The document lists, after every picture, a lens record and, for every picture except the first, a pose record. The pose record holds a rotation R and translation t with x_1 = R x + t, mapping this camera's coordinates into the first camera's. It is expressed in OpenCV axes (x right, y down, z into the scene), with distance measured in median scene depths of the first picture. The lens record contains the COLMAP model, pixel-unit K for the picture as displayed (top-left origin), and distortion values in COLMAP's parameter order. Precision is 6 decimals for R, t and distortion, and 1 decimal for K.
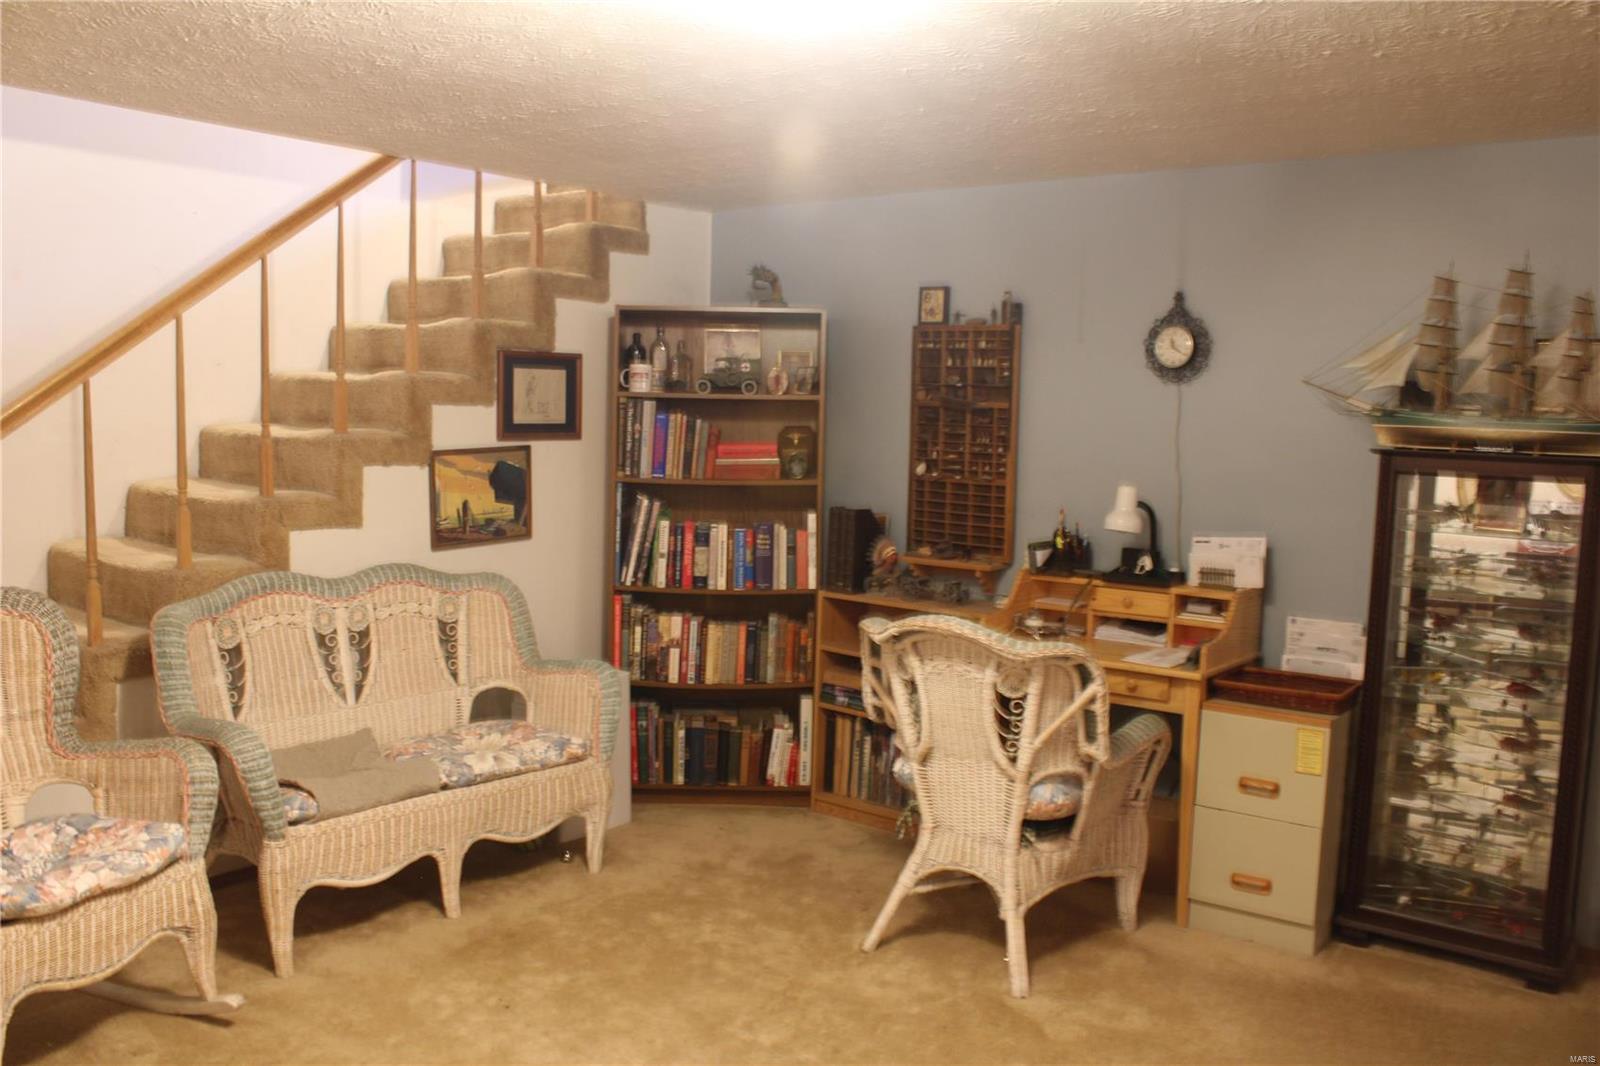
lens RADIAL K [[1346.4, 0, 796.1], [0, 1346.4, 526.6], [0, 0, 1]] dist [-0.169034, 0.158312]
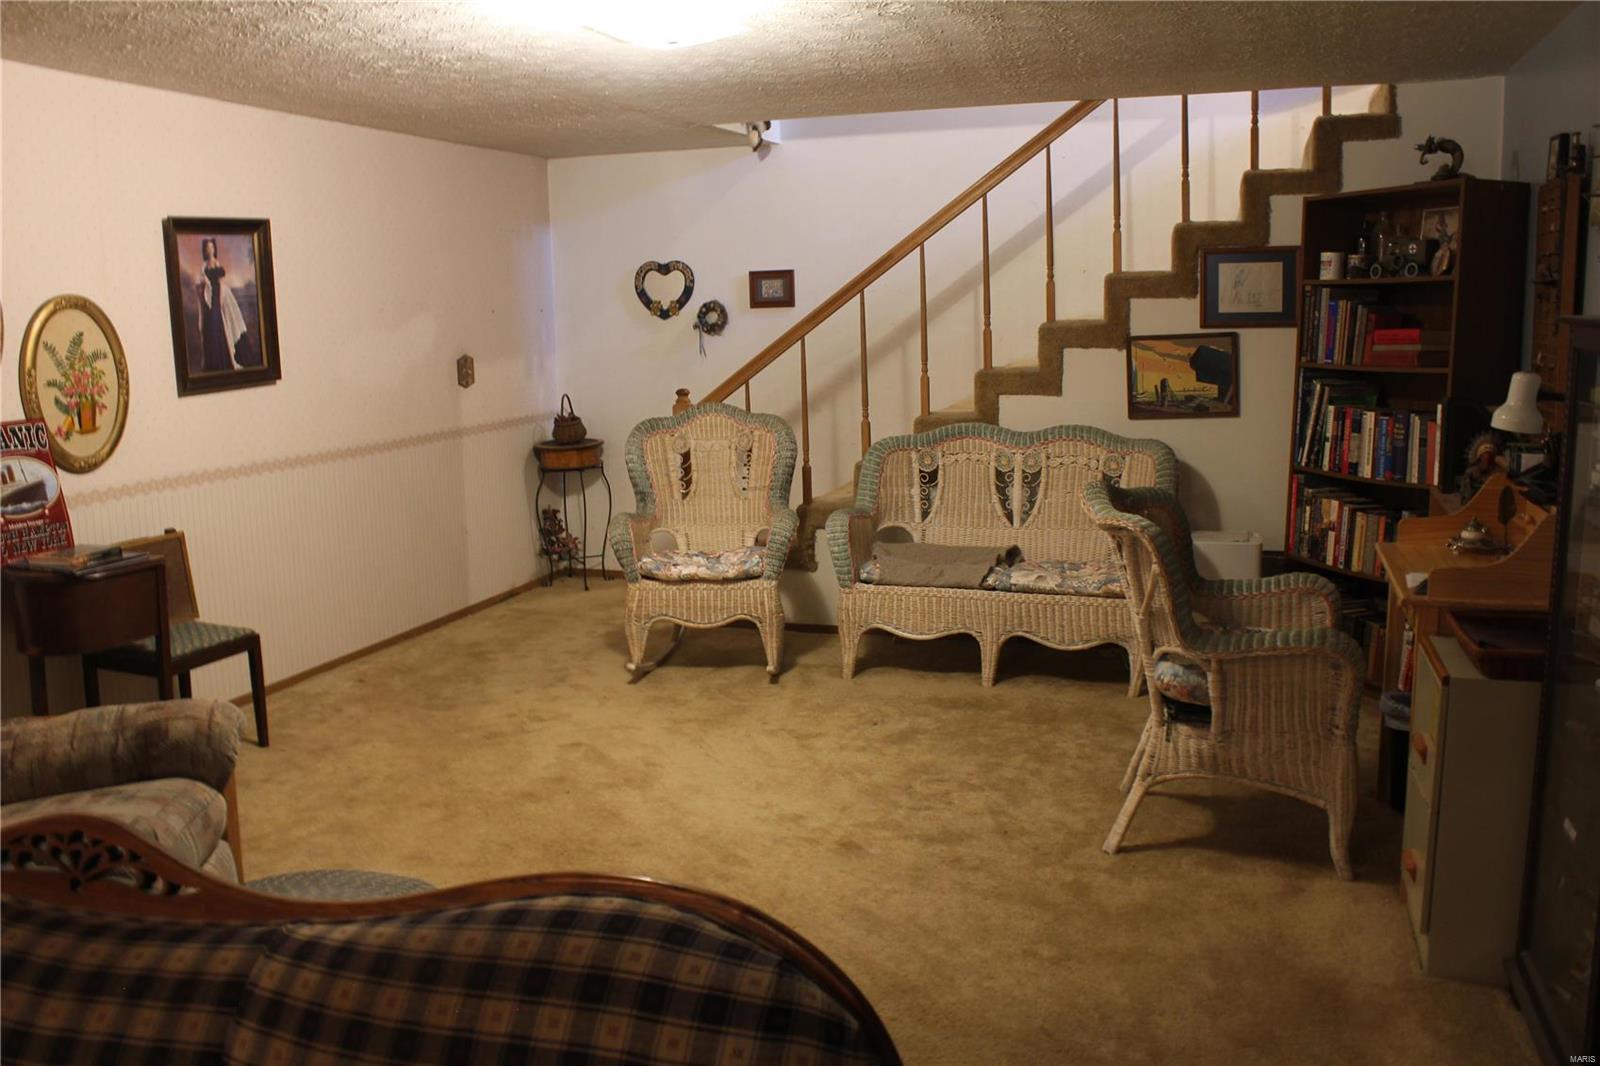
lens RADIAL K [[1346.4, 0, 796.1], [0, 1346.4, 526.6], [0, 0, 1]] dist [-0.169034, 0.158312]
pose [[0.320667, 0.118960, -0.939692, 0.768103], [-0.050195, 0.992822, 0.108557, -0.001145], [0.945861, 0.012358, 0.324336, 0.309562]]
